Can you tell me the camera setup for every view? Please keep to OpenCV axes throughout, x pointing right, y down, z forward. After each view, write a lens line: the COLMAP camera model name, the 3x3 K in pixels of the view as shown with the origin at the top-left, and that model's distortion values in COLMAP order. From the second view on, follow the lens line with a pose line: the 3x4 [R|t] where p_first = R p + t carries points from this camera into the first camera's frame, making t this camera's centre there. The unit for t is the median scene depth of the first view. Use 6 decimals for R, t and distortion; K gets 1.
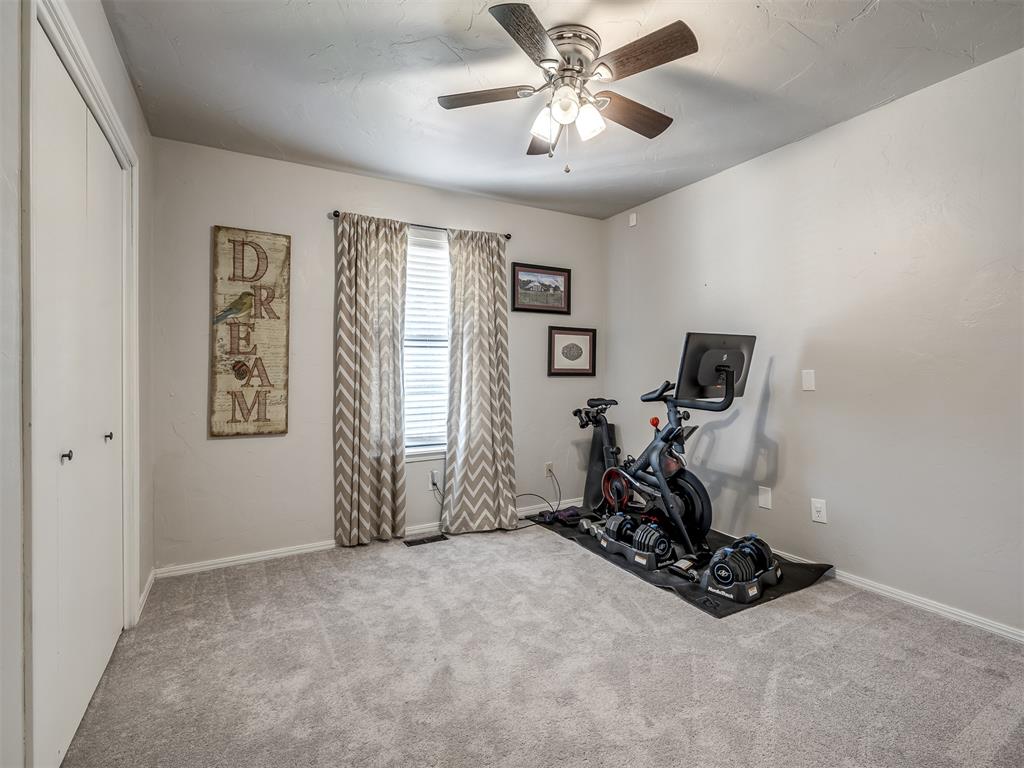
lens RADIAL K [[492.7, 0, 509.8], [0, 492.7, 374.7], [0, 0, 1]] dist [-0.050139, 0.022246]
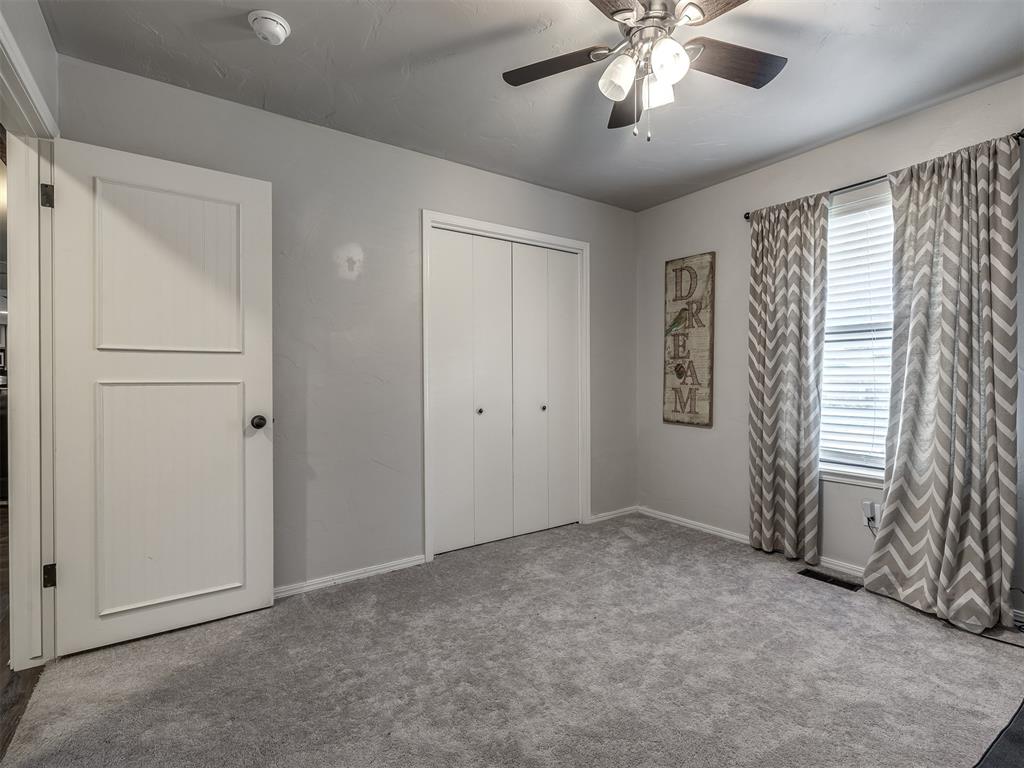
lens RADIAL K [[479.5, 0, 512.0], [0, 479.5, 384.0], [0, 0, 1]] dist [0.000836, -0.000303]
pose [[0.082550, 0.025349, -0.996264, 0.639755], [0.003371, 0.999664, 0.025714, -0.009504], [0.996581, -0.005481, 0.082437, 0.456982]]
